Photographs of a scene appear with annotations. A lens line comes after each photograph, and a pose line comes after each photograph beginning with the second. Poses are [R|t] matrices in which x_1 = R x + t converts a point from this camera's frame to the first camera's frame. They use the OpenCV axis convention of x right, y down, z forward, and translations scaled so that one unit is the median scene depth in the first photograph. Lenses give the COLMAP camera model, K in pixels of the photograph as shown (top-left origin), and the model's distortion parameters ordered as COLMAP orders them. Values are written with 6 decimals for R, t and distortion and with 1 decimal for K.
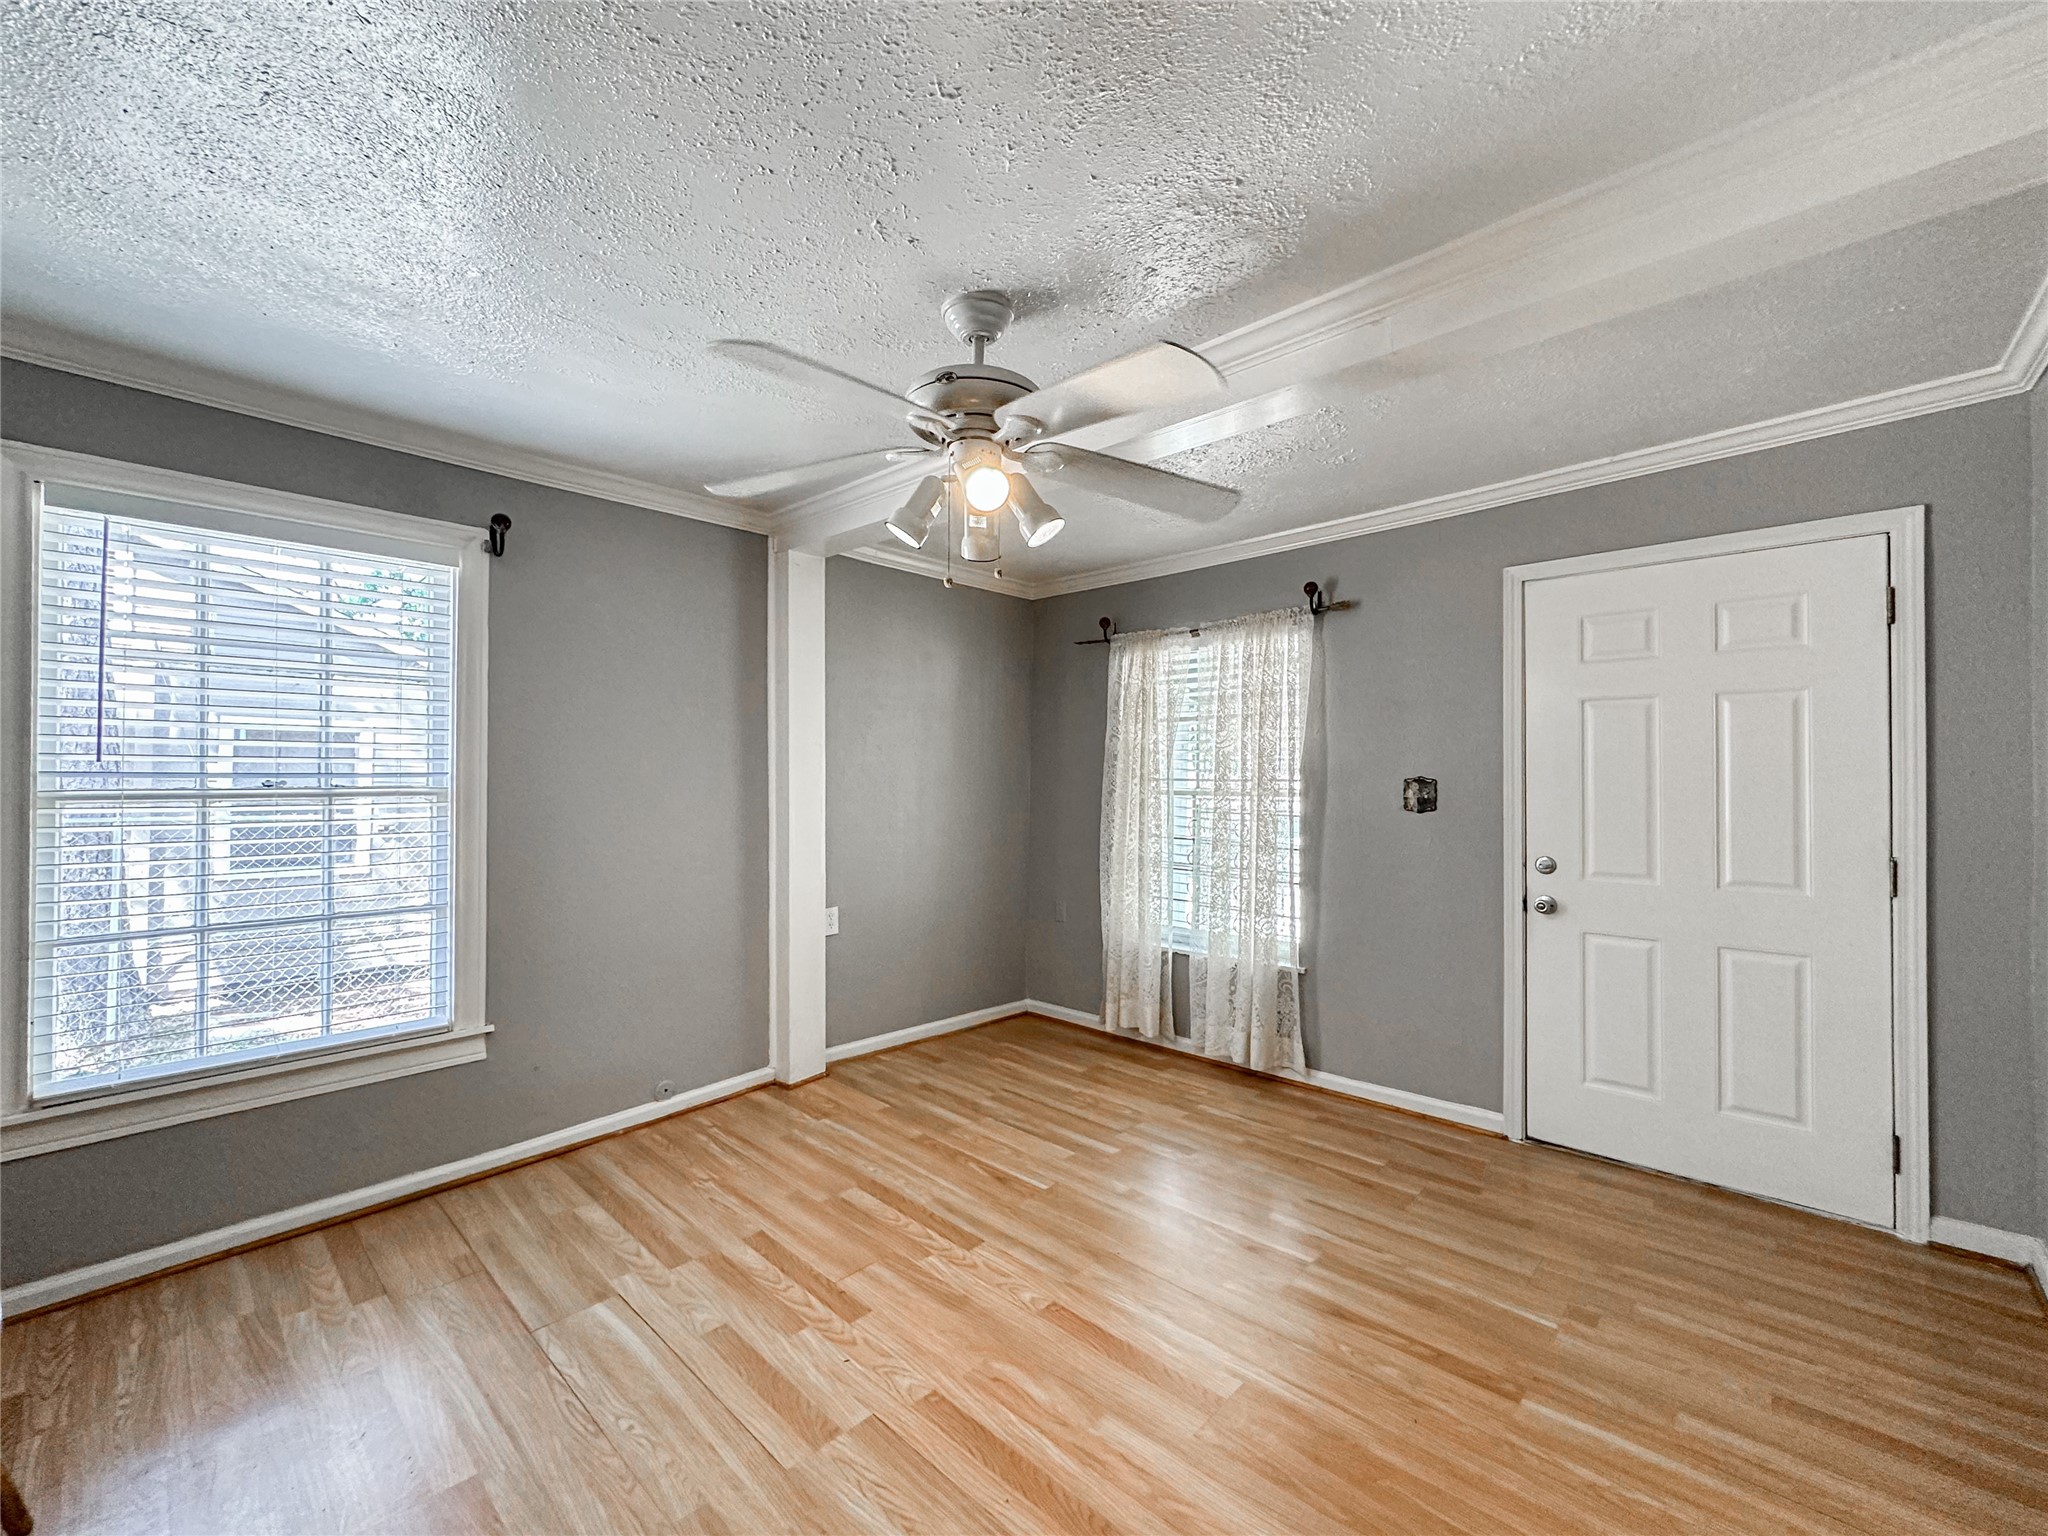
lens RADIAL K [[842.9, 0, 1036.7], [0, 842.9, 766.5], [0, 0, 1]] dist [0.000417, -0.000062]
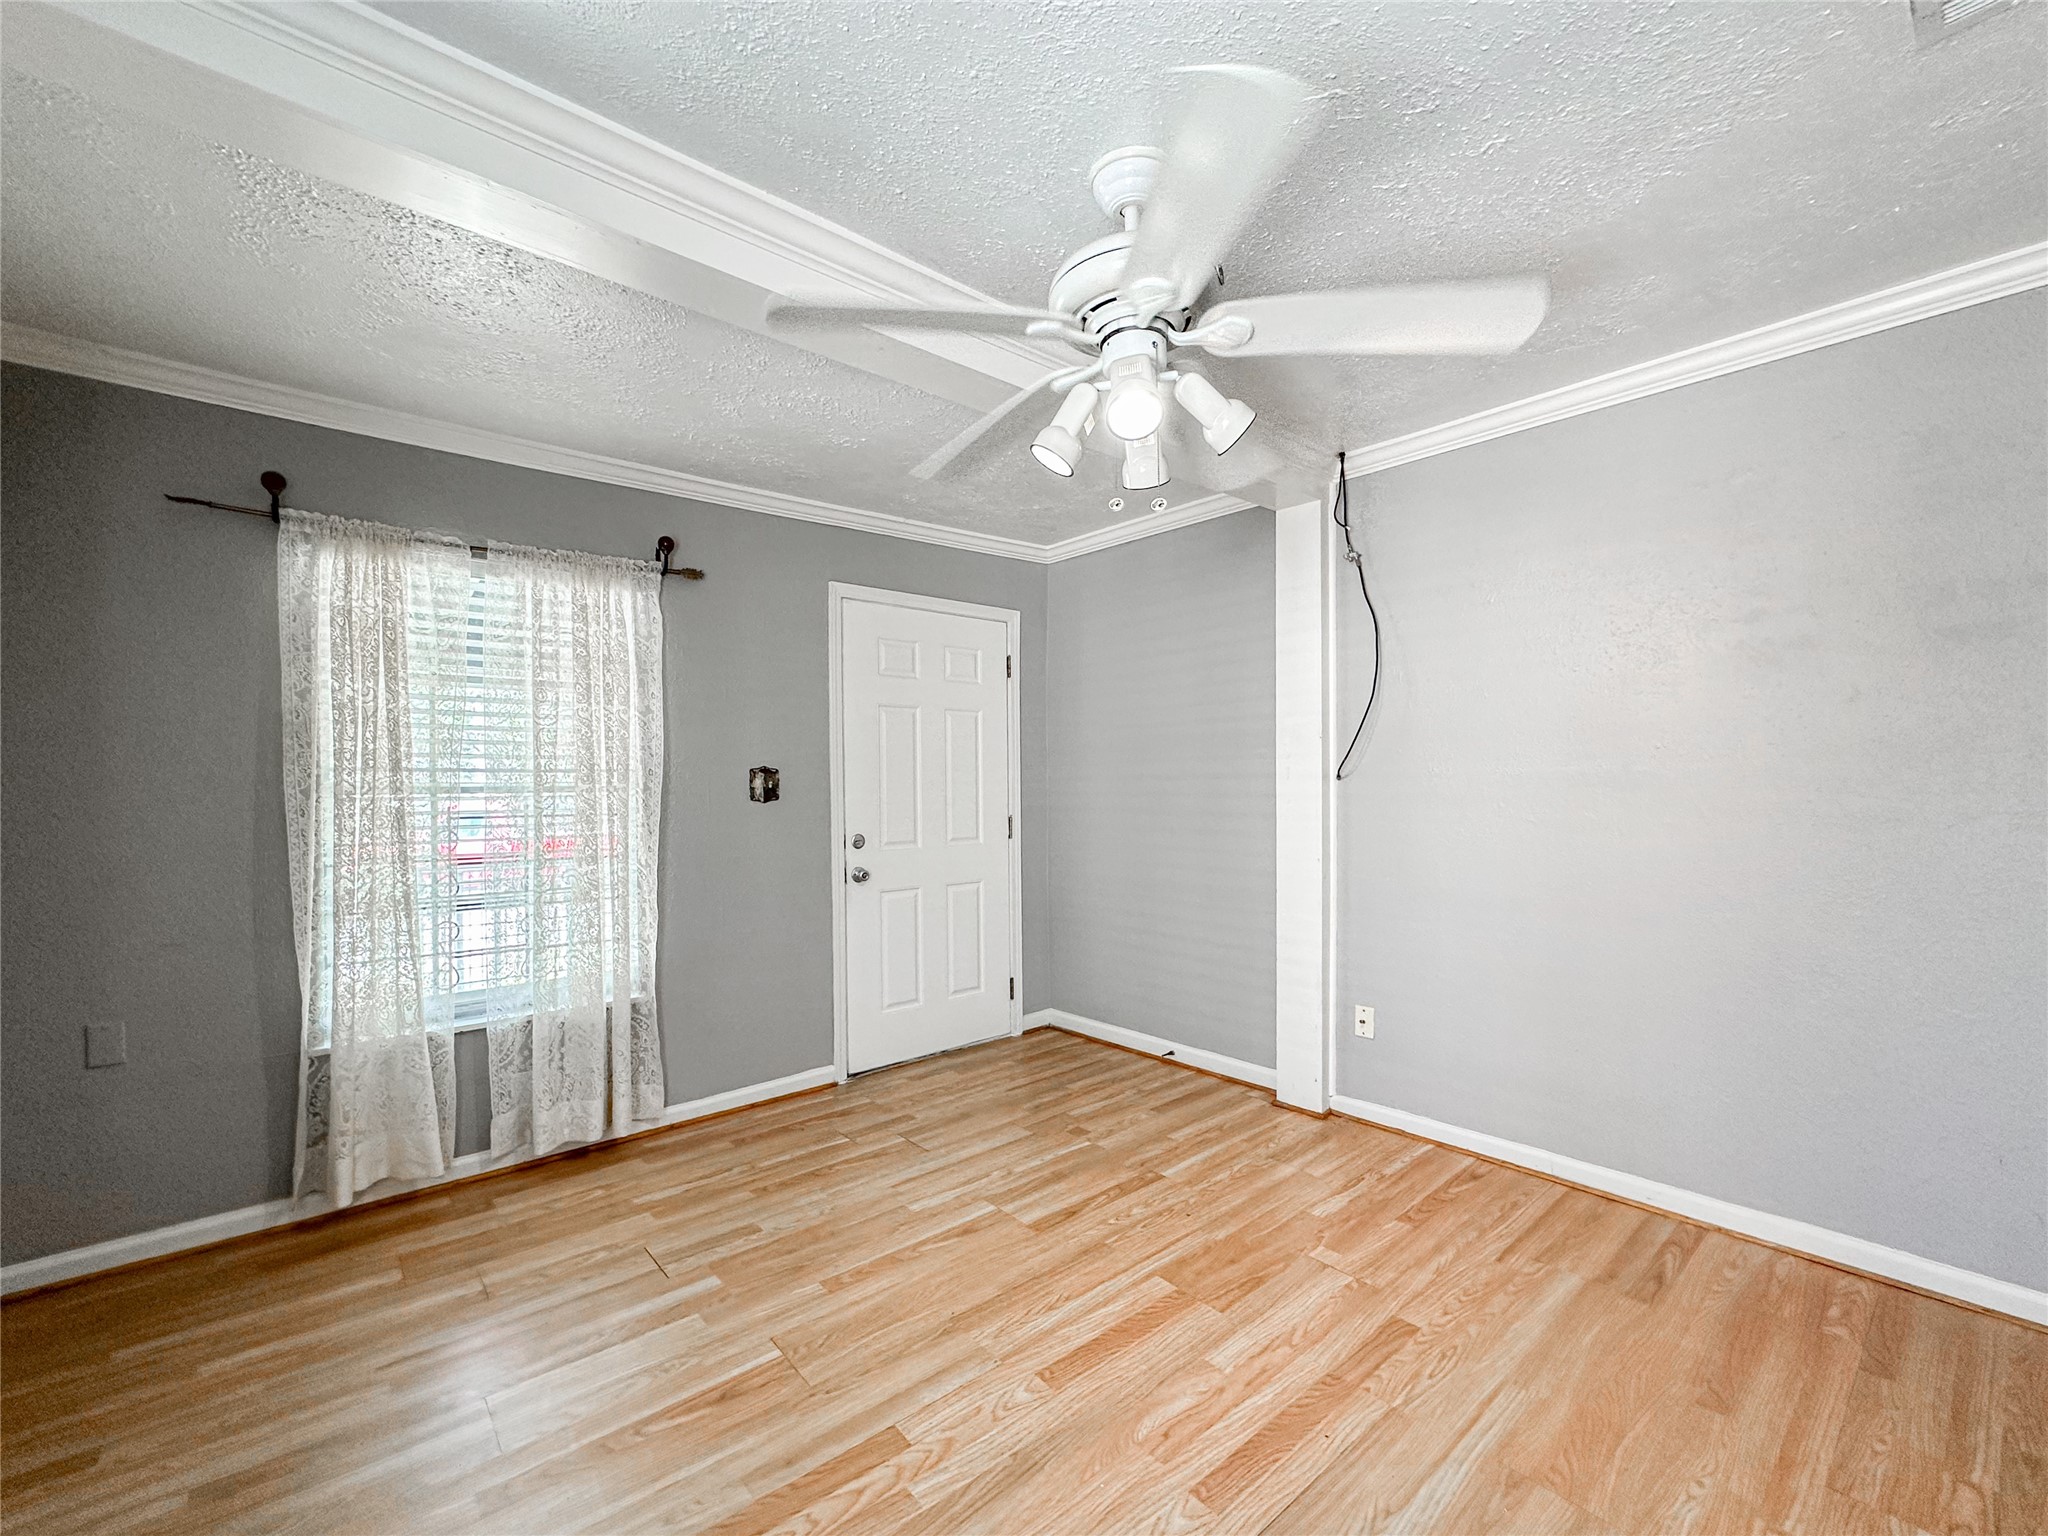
lens RADIAL K [[842.9, 0, 1036.2], [0, 842.9, 781.6], [0, 0, 1]] dist [0.000417, -0.000062]
pose [[0.129353, -0.006176, 0.991579, -0.538669], [-0.004906, 0.999964, 0.006868, 0.023357], [-0.991587, -0.005753, 0.129318, 0.591628]]
